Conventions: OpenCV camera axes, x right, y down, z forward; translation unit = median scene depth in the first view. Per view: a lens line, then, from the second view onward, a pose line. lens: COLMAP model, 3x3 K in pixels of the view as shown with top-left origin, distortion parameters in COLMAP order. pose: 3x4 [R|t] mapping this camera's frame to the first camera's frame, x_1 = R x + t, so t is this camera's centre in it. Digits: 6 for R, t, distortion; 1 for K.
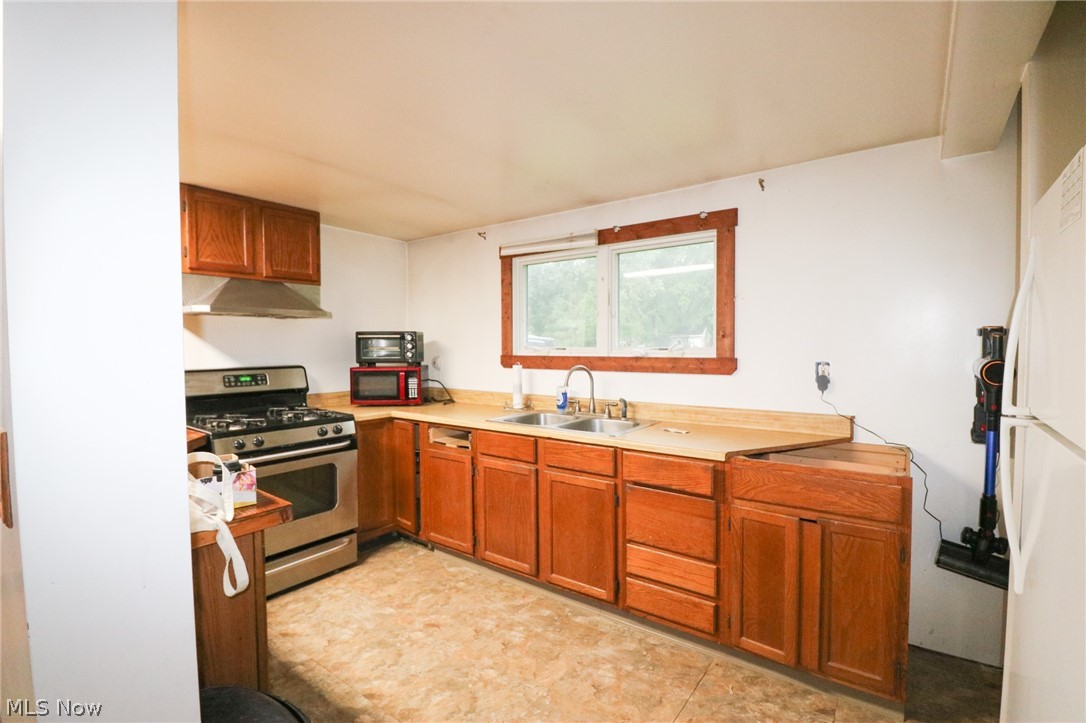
lens RADIAL K [[515.7, 0, 534.9], [0, 515.7, 360.9], [0, 0, 1]] dist [-0.012764, -0.000477]
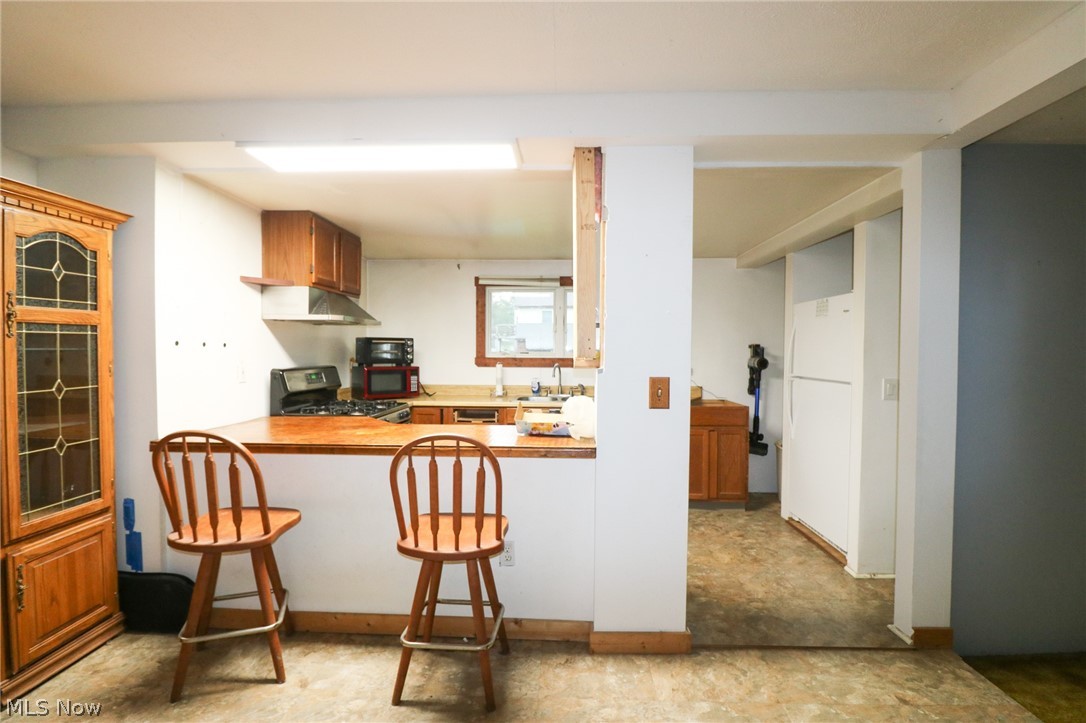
lens RADIAL K [[515.7, 0, 552.7], [0, 515.7, 368.0], [0, 0, 1]] dist [-0.012764, -0.000477]
pose [[0.818351, -0.009181, 0.574645, -0.761171], [0.009232, 0.999953, 0.002828, 0.016163], [-0.574644, 0.002991, 0.818398, -0.245257]]
